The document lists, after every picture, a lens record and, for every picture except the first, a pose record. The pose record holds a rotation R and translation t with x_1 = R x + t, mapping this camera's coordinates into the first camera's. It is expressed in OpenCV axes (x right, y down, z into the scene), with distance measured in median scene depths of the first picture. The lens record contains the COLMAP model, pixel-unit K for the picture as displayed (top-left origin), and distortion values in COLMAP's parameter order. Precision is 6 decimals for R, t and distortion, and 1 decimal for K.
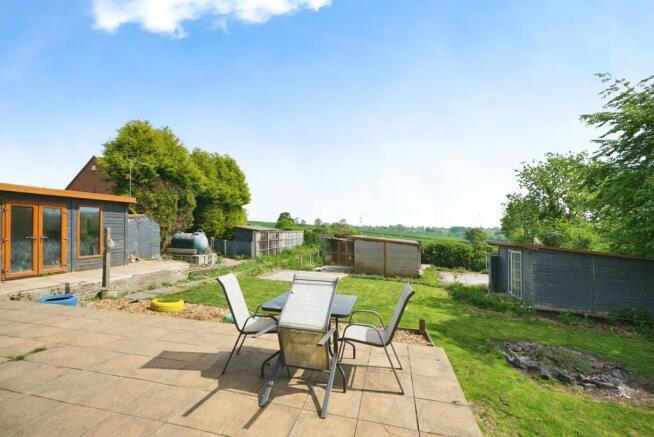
lens RADIAL K [[306.8, 0, 332.0], [0, 306.8, 216.4], [0, 0, 1]] dist [-0.001882, 0.001693]
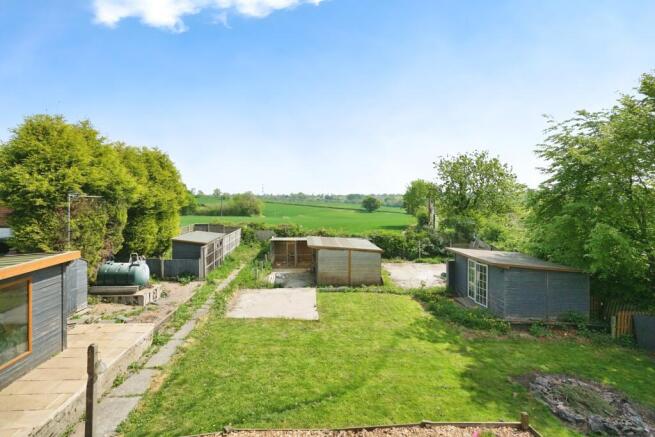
lens RADIAL K [[307.2, 0, 329.9], [0, 307.2, 186.0], [0, 0, 1]] dist [-0.001882, 0.001693]
pose [[0.946399, -0.002681, 0.322990, -0.212078], [-0.002045, 0.999896, 0.014292, -0.140202], [-0.322995, -0.014186, 0.946294, 0.104794]]
